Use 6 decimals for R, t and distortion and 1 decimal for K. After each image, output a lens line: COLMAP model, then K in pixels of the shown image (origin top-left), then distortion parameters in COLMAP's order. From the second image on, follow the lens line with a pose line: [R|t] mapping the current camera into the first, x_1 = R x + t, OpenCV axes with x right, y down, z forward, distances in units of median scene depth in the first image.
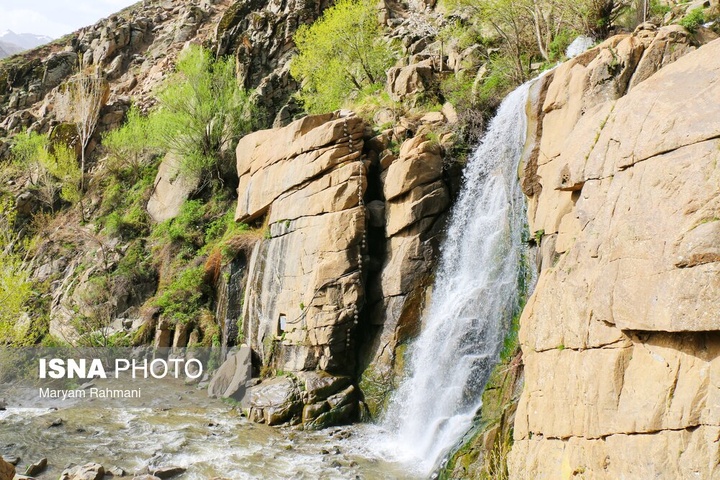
lens RADIAL K [[585.2, 0, 360.0], [0, 585.2, 240.0], [0, 0, 1]] dist [-0.173855, 0.124270]
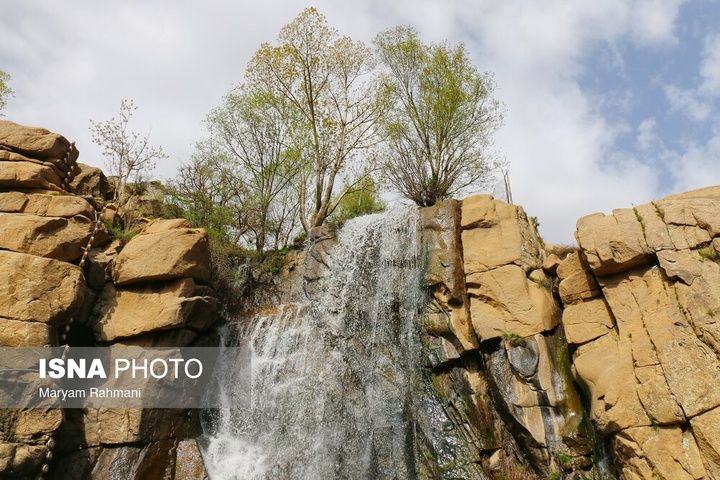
lens RADIAL K [[585.2, 0, 360.0], [0, 585.2, 240.0], [0, 0, 1]] dist [-0.173855, 0.124270]
pose [[0.398971, 0.545239, 0.737249, -0.301296], [0.033801, 0.794720, -0.606034, 0.251792], [-0.916341, 0.266710, 0.298640, 0.632441]]
